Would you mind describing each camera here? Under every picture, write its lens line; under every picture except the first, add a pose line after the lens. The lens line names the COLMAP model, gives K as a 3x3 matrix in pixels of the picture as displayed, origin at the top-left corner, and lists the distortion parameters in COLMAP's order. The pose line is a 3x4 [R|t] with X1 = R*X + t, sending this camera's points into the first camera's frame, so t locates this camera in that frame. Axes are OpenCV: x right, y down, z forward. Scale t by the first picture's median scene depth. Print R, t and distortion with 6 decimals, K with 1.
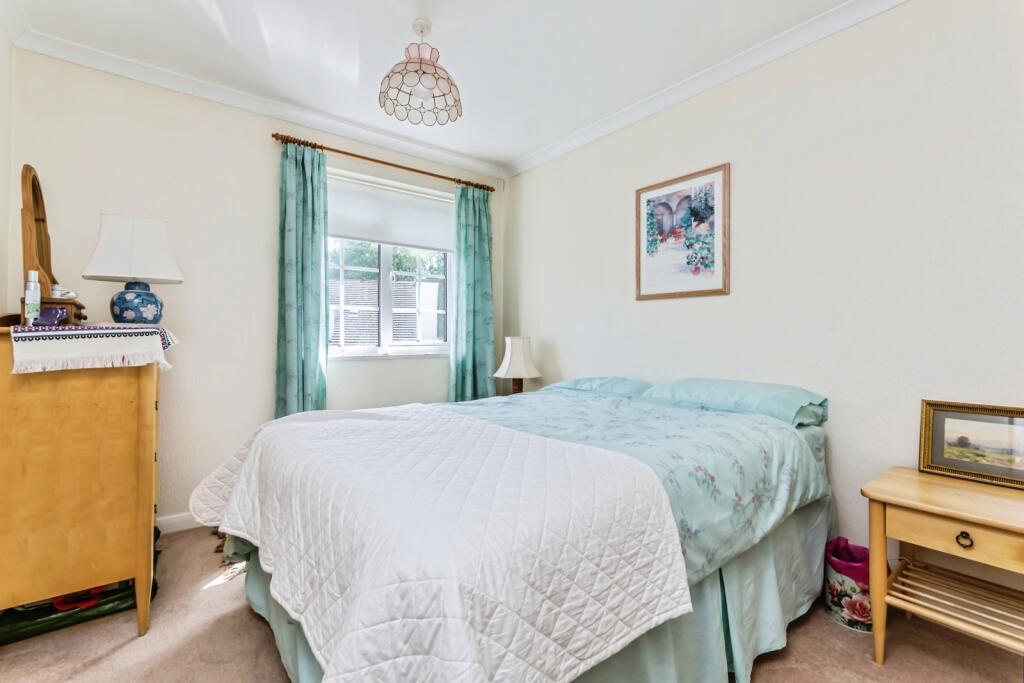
lens RADIAL K [[456.0, 0, 517.9], [0, 456.0, 334.0], [0, 0, 1]] dist [-0.000473, 0.001702]
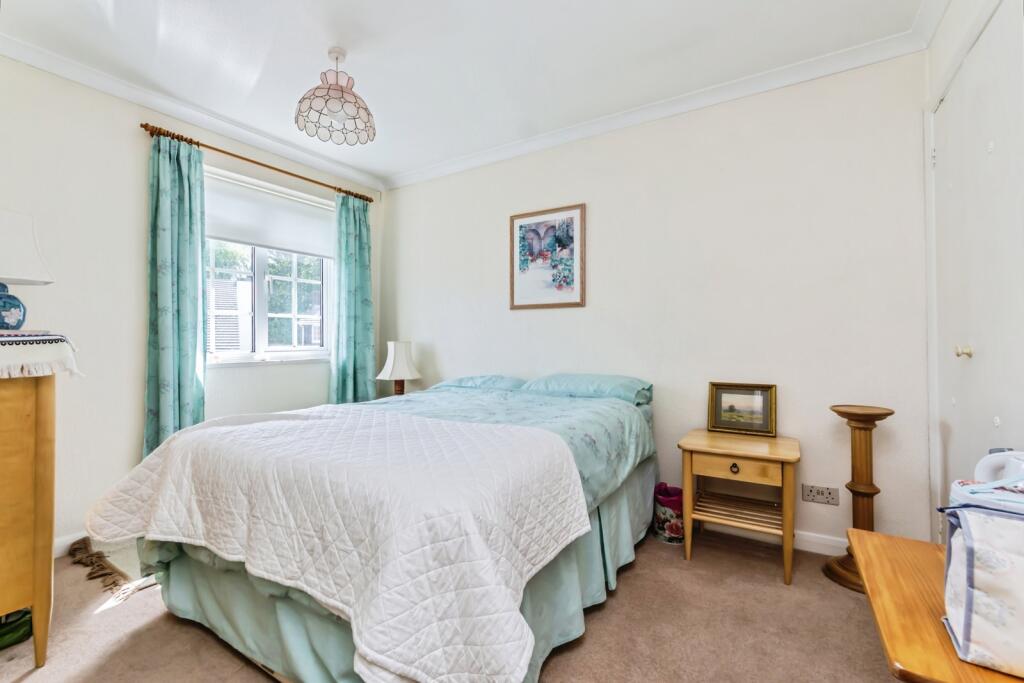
lens RADIAL K [[456.0, 0, 505.0], [0, 456.0, 342.1], [0, 0, 1]] dist [-0.000473, 0.001702]
pose [[0.944535, -0.008693, 0.328296, -0.194499], [0.005746, 0.999934, 0.009947, -0.002216], [-0.328360, -0.007508, 0.944523, -0.152374]]
